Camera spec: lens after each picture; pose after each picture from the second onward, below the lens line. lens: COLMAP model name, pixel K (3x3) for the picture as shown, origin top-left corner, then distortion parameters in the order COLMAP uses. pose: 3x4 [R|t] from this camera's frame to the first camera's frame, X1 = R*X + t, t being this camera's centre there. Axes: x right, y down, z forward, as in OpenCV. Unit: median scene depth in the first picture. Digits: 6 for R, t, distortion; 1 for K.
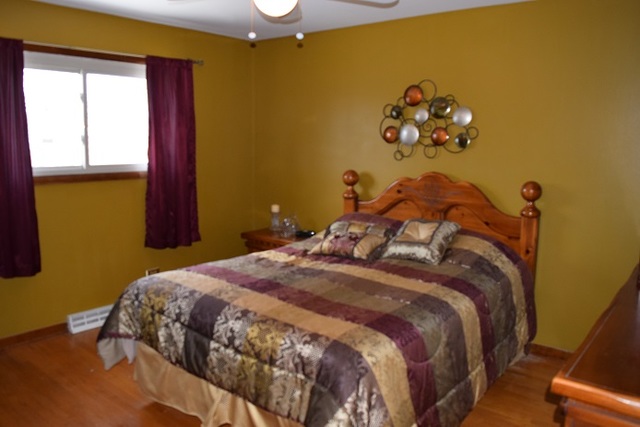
lens RADIAL K [[507.8, 0, 319.7], [0, 507.8, 205.7], [0, 0, 1]] dist [-0.083332, -0.000880]
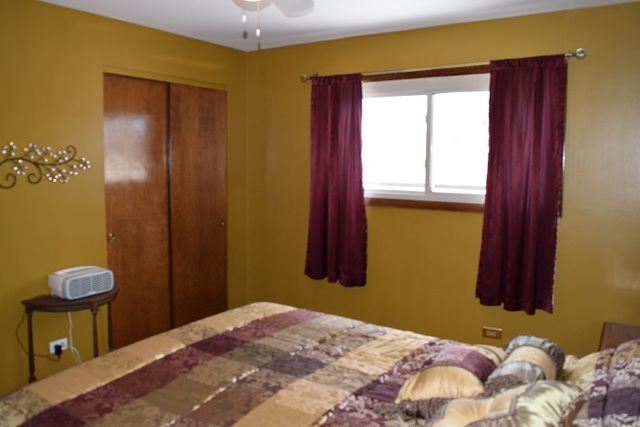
lens RADIAL K [[507.8, 0, 319.7], [0, 507.8, 205.7], [0, 0, 1]] dist [-0.083332, -0.000880]
pose [[0.112532, 0.084885, -0.990016, 0.471270], [-0.136209, 0.988257, 0.069252, -0.096207], [0.984268, 0.127056, 0.122773, 0.705197]]
